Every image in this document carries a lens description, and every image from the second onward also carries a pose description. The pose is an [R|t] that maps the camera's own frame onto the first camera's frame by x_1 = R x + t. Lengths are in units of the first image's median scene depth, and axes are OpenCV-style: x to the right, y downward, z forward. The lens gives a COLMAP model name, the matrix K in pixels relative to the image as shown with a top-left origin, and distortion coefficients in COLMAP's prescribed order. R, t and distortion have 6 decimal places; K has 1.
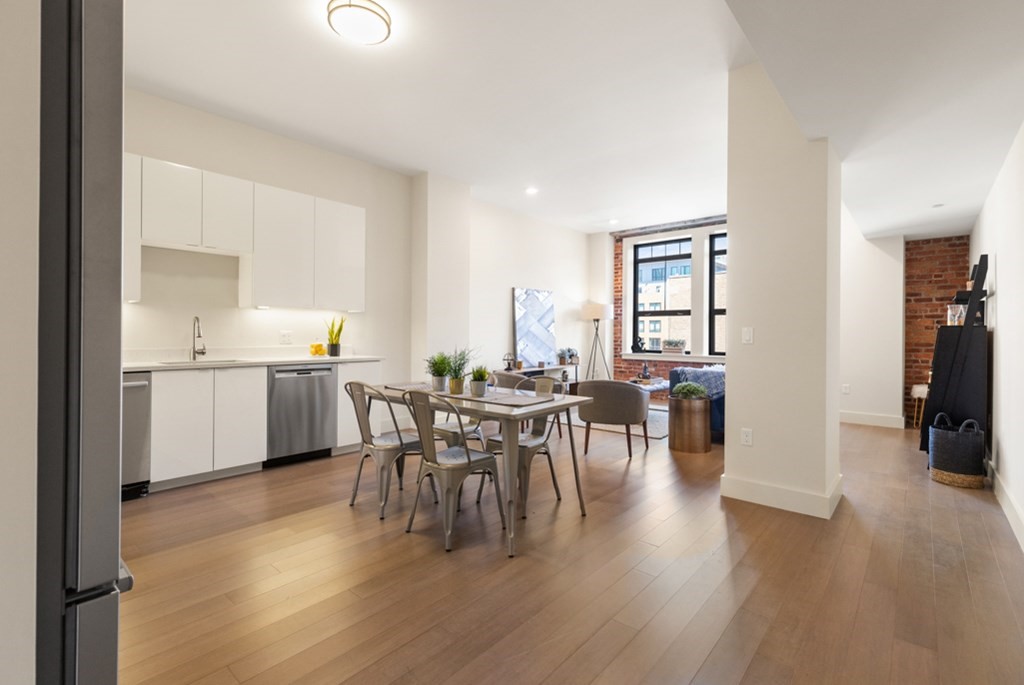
lens RADIAL K [[460.4, 0, 522.6], [0, 460.4, 332.3], [0, 0, 1]] dist [0.007523, -0.000252]
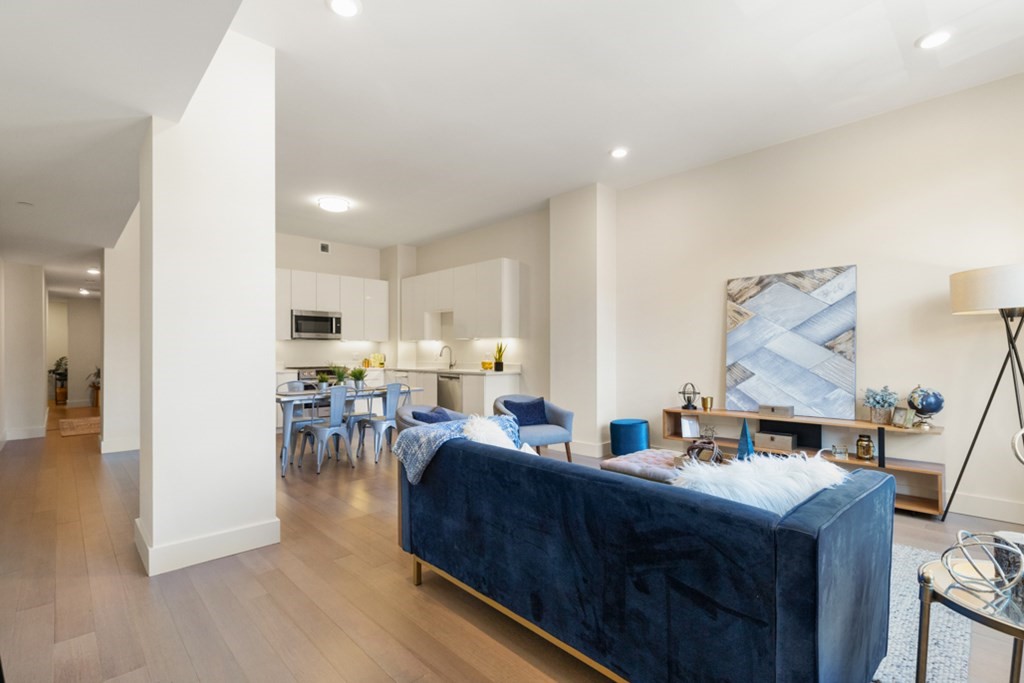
lens RADIAL K [[460.4, 0, 502.5], [0, 460.4, 356.4], [0, 0, 1]] dist [0.007523, -0.000252]
pose [[-0.097989, -0.001166, -0.995187, 0.574046], [0.002989, 0.999994, -0.001466, 0.005671], [0.995183, -0.003119, -0.097985, 0.685002]]
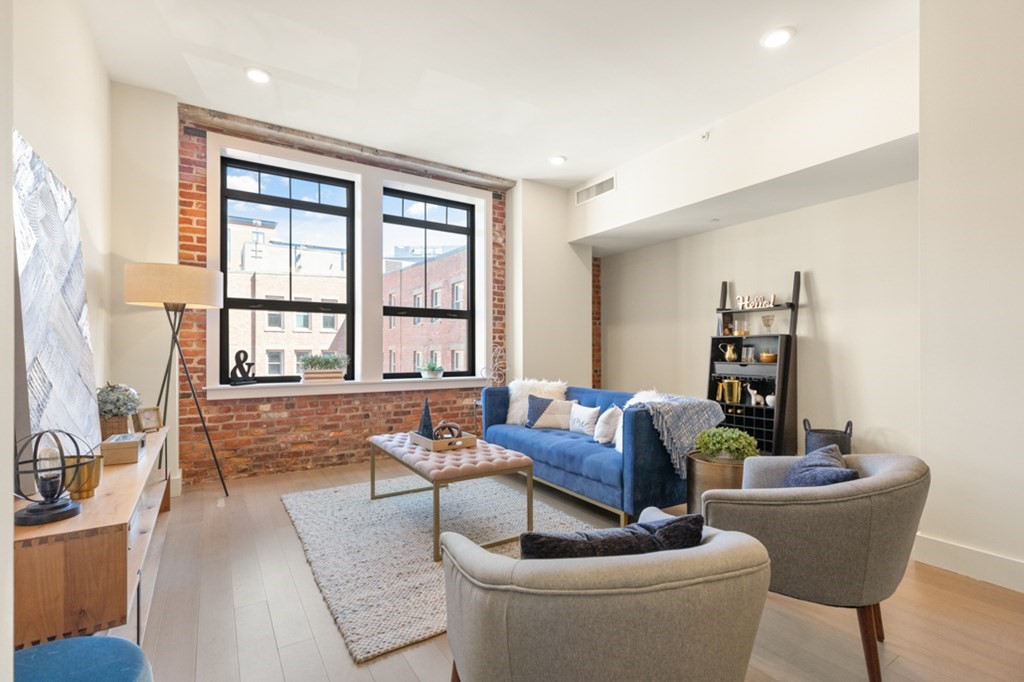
lens RADIAL K [[460.4, 0, 500.8], [0, 460.4, 354.0], [0, 0, 1]] dist [0.007523, -0.000252]
pose [[0.305326, -0.011562, 0.952178, -0.137248], [0.000718, 0.999929, 0.011912, 0.008182], [-0.952247, -0.002954, 0.305313, 0.648051]]
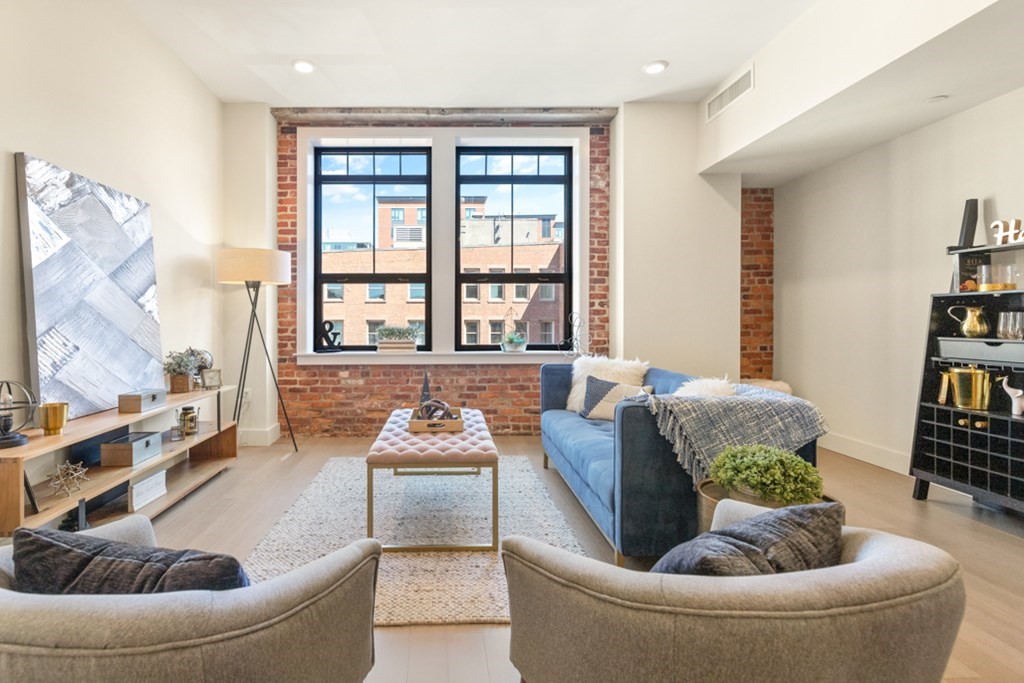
lens RADIAL K [[494.9, 0, 444.7], [0, 494.9, 324.1], [0, 0, 1]] dist [0.007639, -0.002838]
pose [[0.754721, -0.010843, 0.655956, -0.021245], [0.006491, 0.999938, 0.009060, 0.009606], [-0.656014, -0.002580, 0.754744, 0.528321]]
